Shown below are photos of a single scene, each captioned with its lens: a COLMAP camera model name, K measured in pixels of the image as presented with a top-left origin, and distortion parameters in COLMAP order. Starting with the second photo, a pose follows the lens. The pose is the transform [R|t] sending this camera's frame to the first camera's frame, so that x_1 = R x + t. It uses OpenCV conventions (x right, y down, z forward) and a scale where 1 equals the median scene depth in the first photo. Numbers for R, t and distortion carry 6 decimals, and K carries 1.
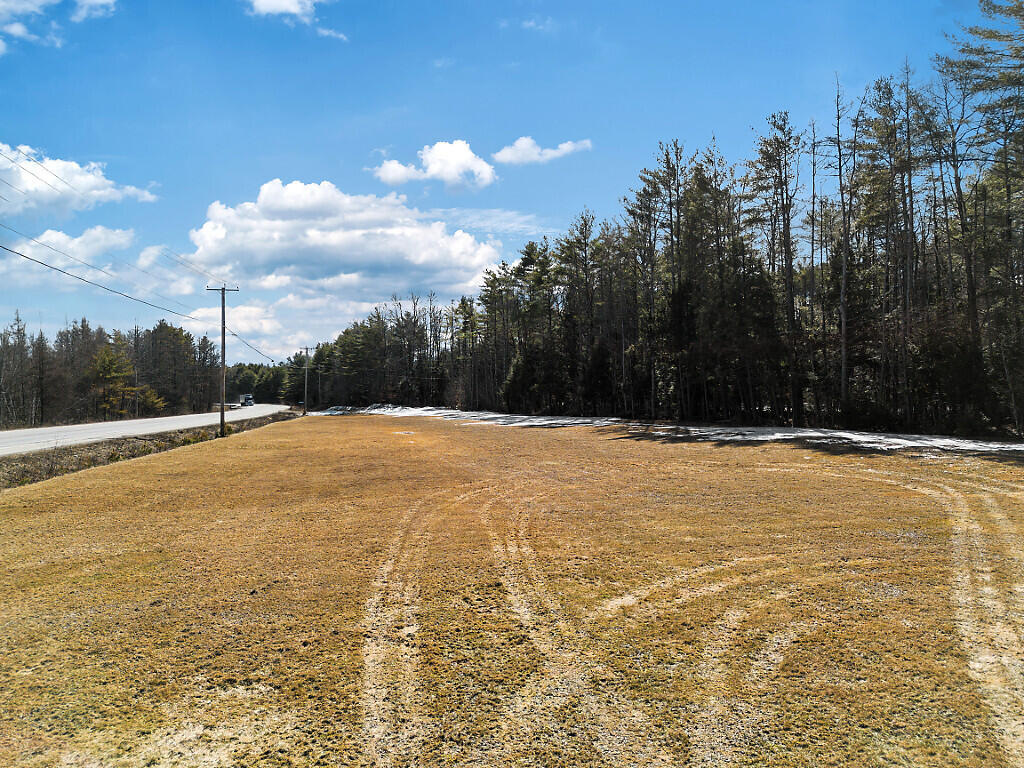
lens RADIAL K [[721.5, 0, 521.1], [0, 721.5, 388.6], [0, 0, 1]] dist [0.061191, -0.044377]
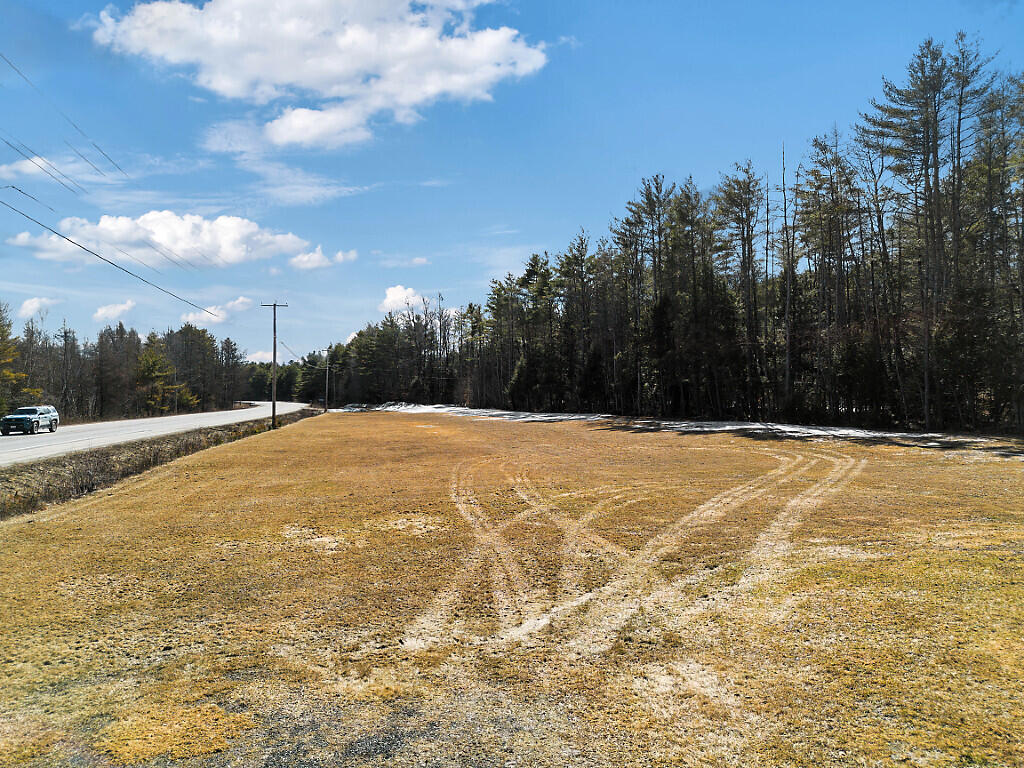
lens RADIAL K [[721.5, 0, 511.4], [0, 721.5, 379.8], [0, 0, 1]] dist [0.061191, -0.044377]
pose [[0.999818, 0.001858, -0.018965, 0.000588], [-0.002044, 0.999950, -0.009763, -0.002421], [0.018946, 0.009800, 0.999772, -0.128772]]
